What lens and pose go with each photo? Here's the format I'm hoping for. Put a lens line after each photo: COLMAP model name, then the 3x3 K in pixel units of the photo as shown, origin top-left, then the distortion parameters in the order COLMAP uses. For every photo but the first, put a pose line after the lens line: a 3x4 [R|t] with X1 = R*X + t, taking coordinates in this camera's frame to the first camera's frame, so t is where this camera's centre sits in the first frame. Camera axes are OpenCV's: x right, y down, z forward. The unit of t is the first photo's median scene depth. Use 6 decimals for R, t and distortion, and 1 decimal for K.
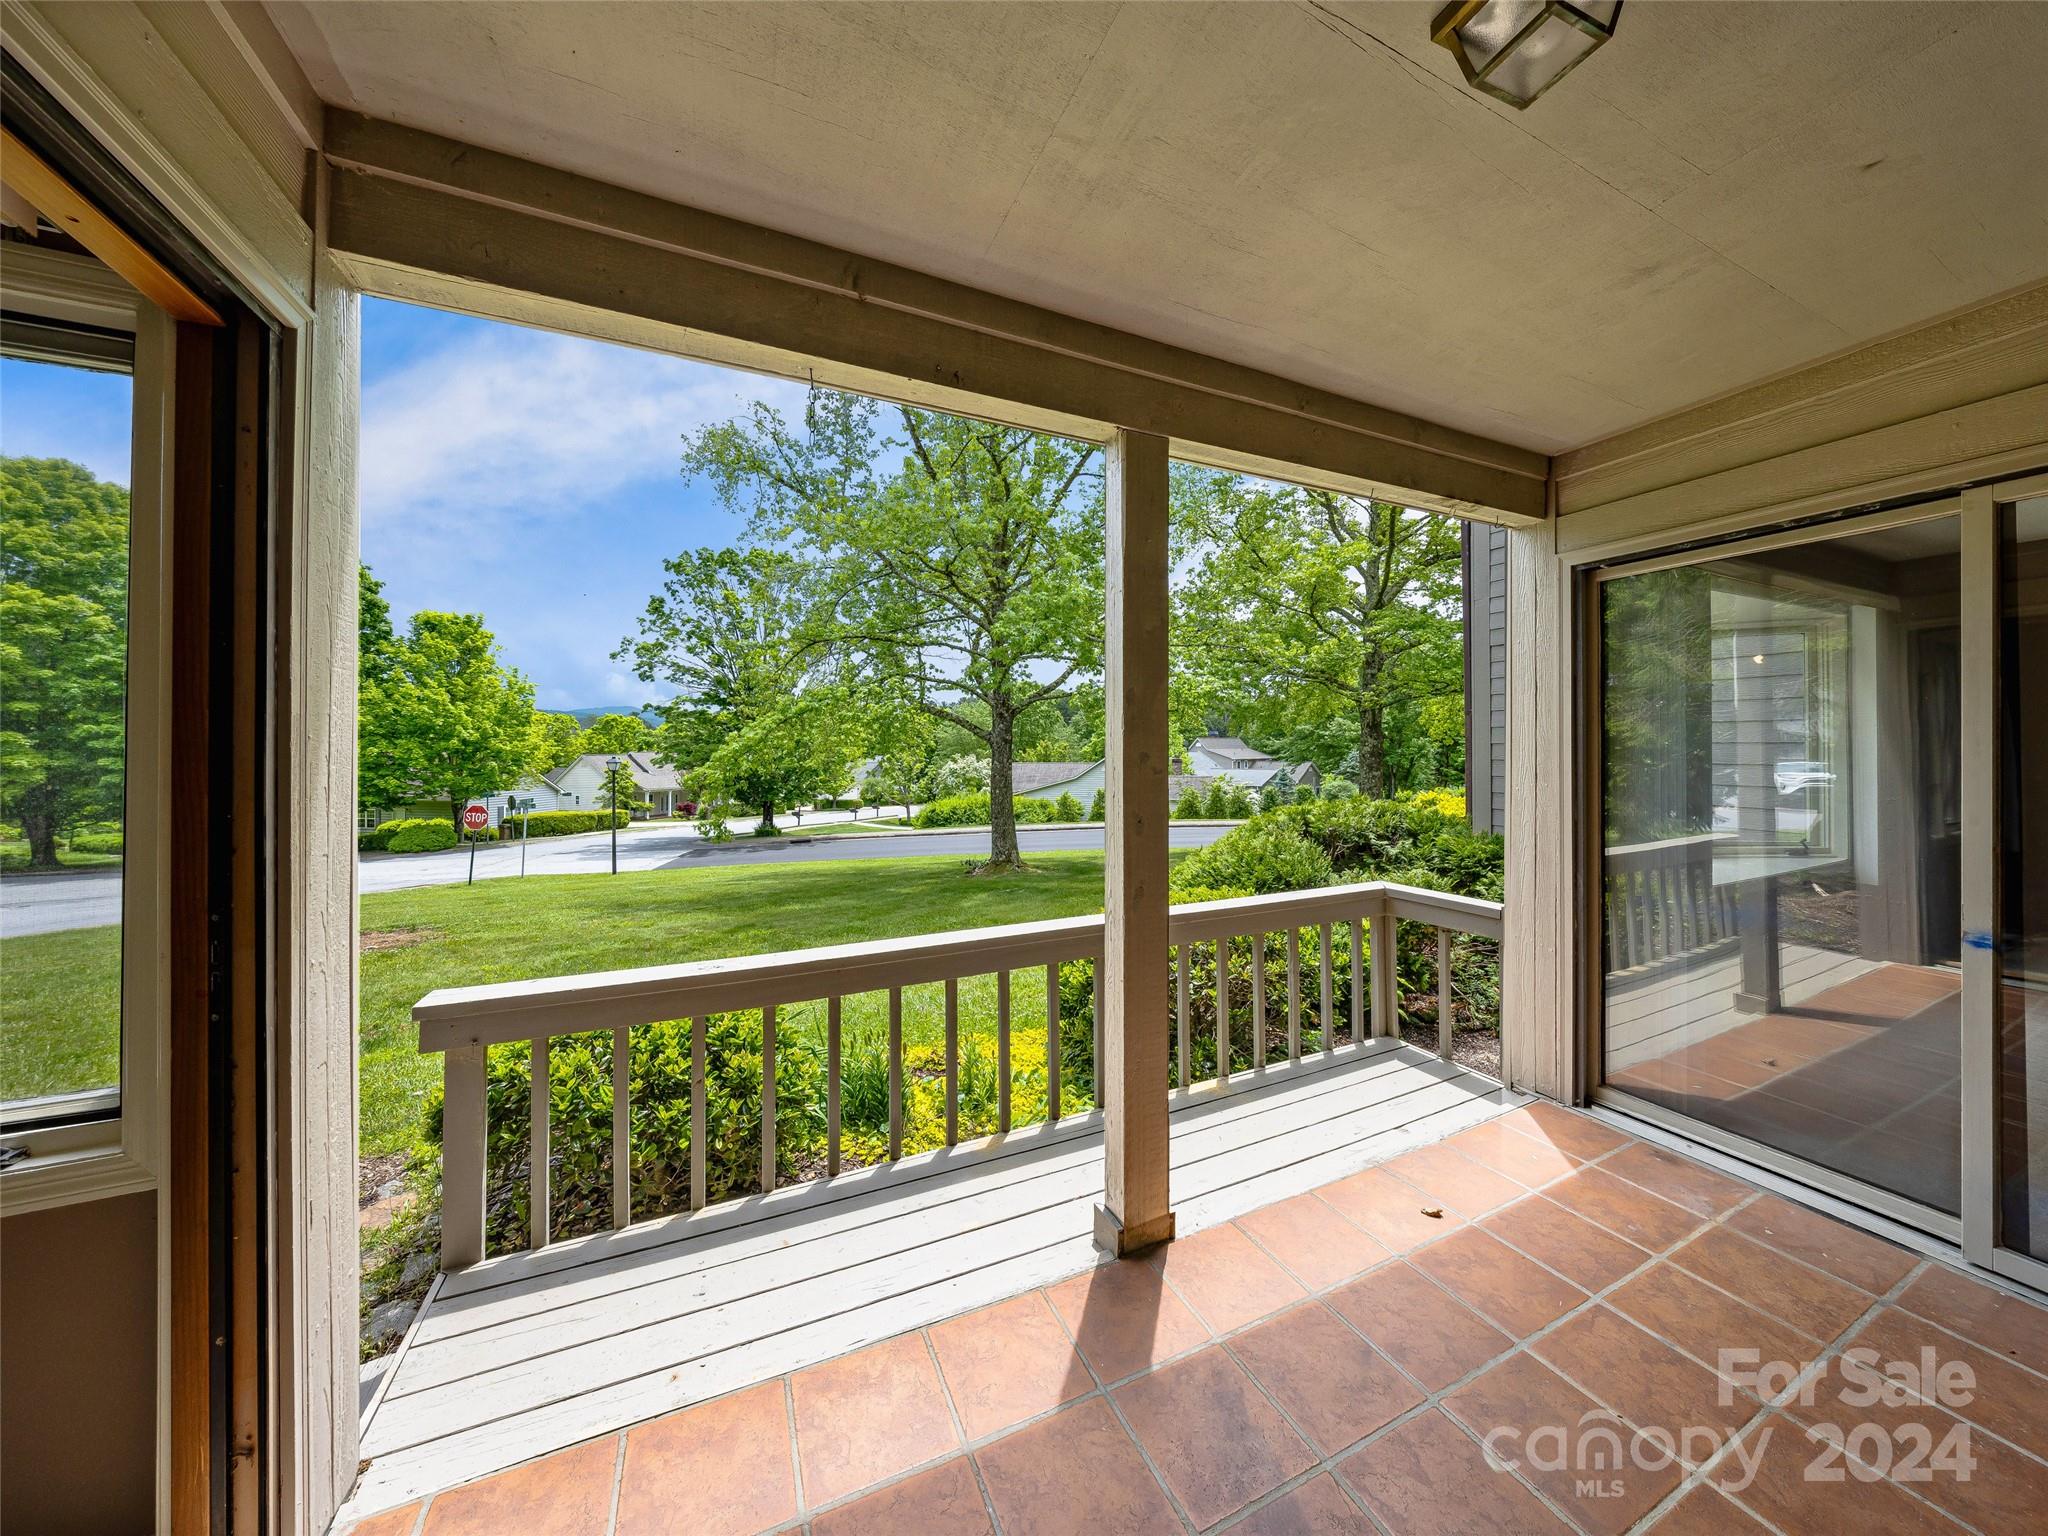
lens RADIAL K [[679.0, 0, 1016.0], [0, 679.0, 746.8], [0, 0, 1]] dist [-0.001876, -0.000842]
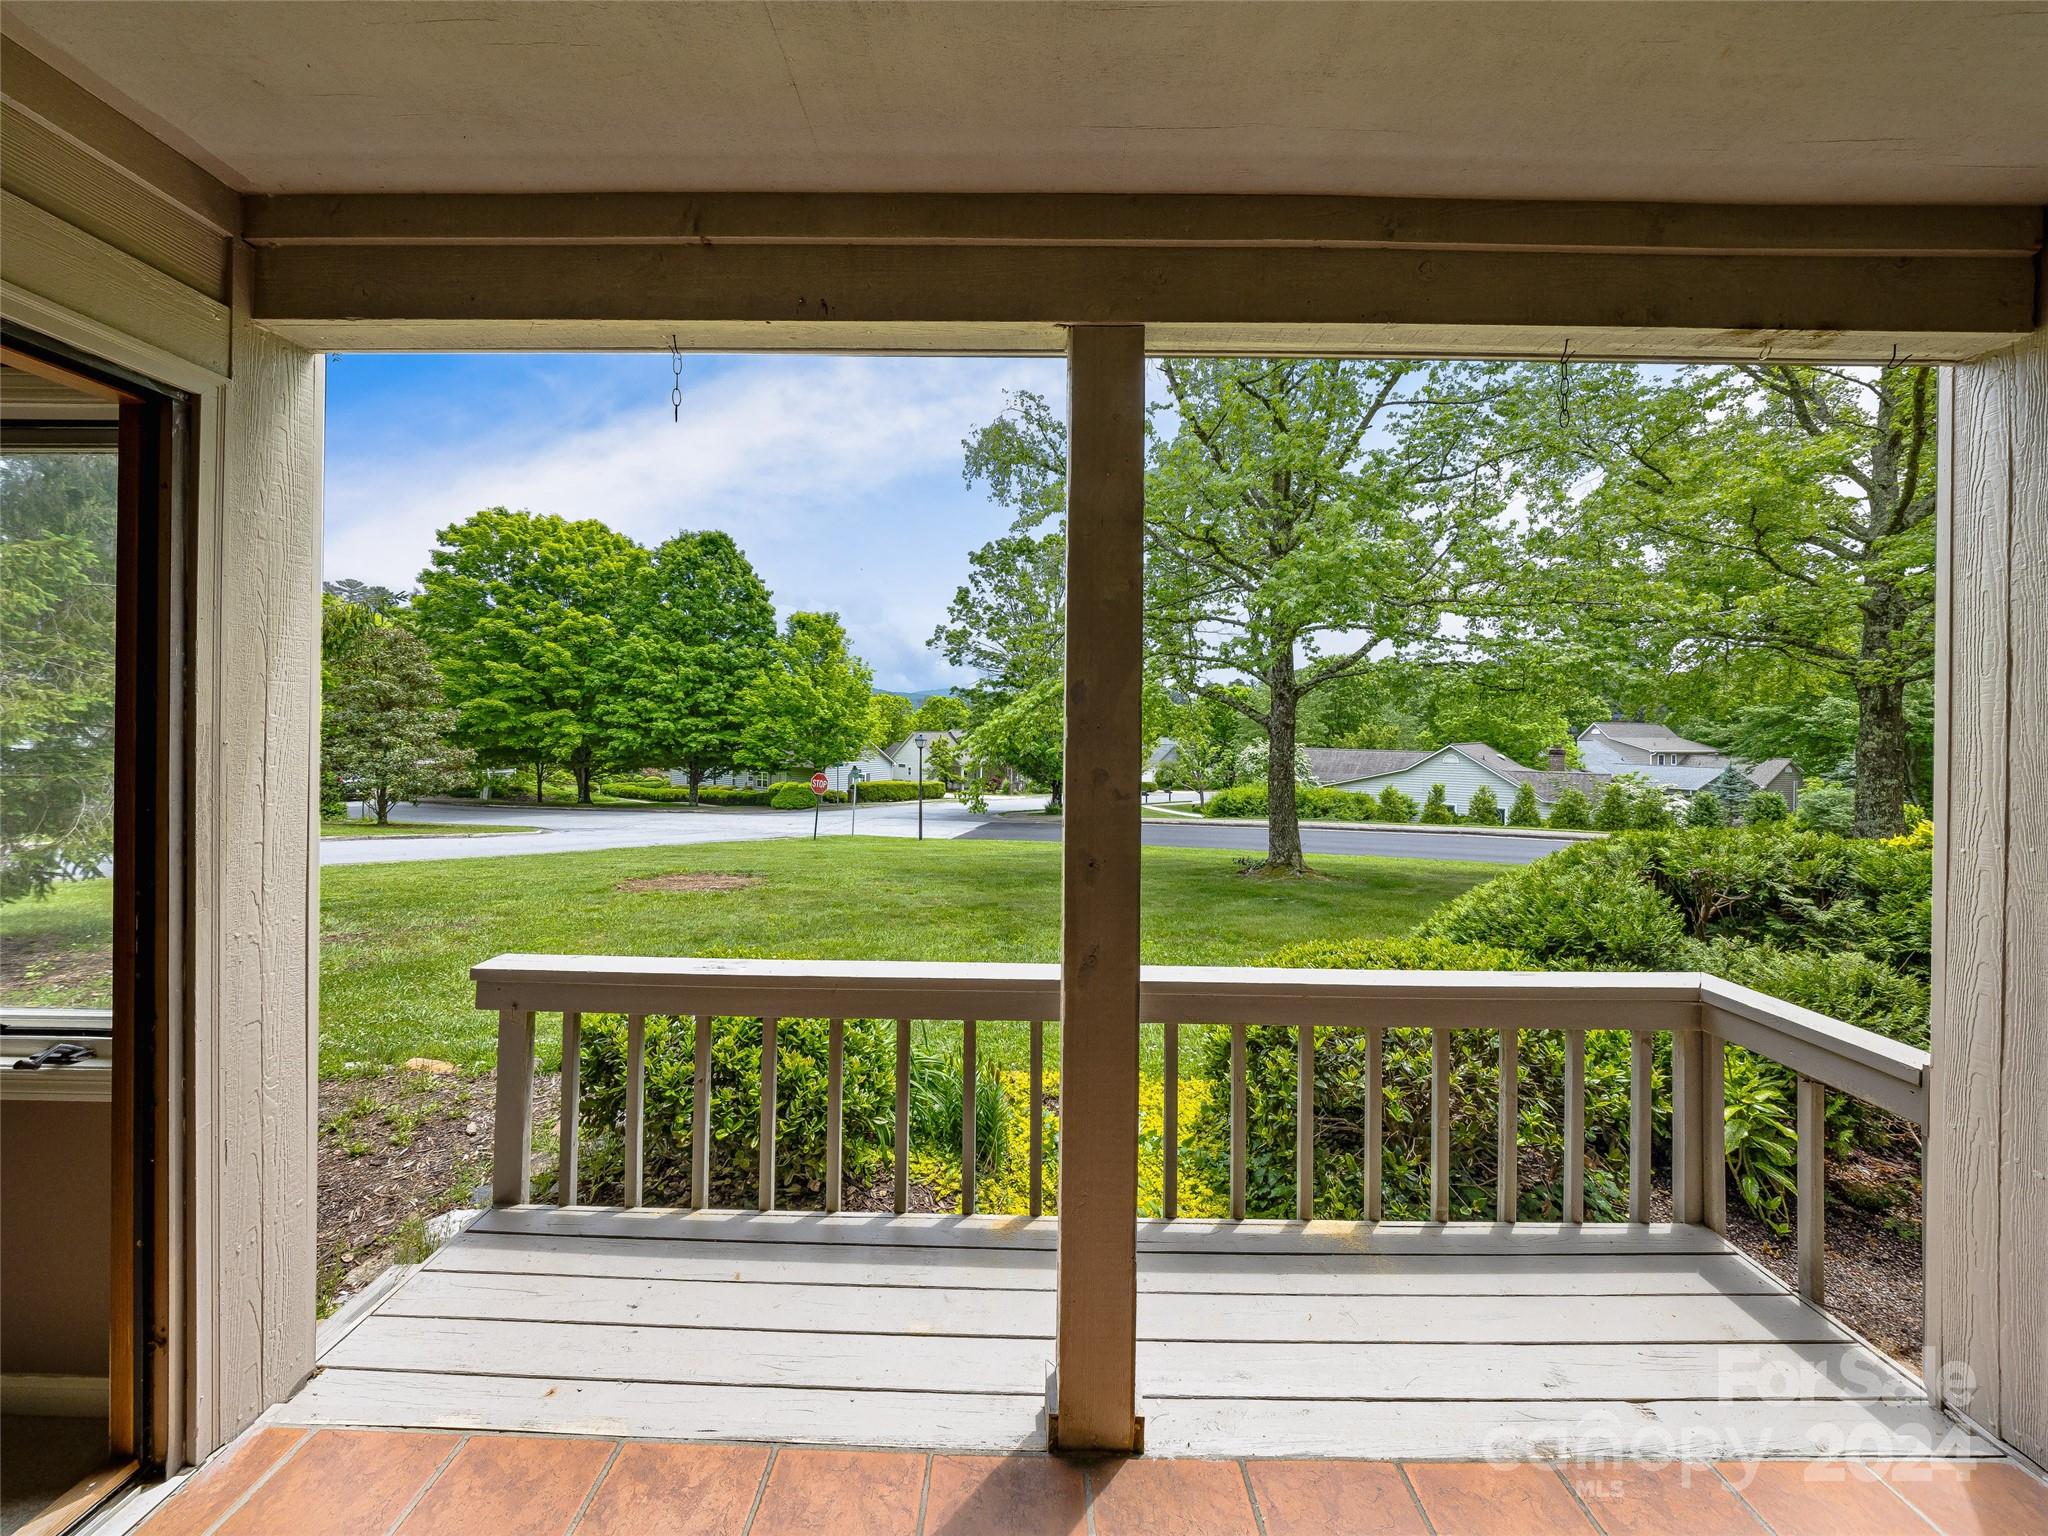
lens RADIAL K [[679.0, 0, 1158.2], [0, 679.0, 720.1], [0, 0, 1]] dist [-0.001876, -0.000842]
pose [[0.910858, 0.015050, -0.412446, 0.355398], [-0.014374, 0.999885, 0.004741, -0.032694], [0.412470, 0.001610, 0.910970, 0.239733]]
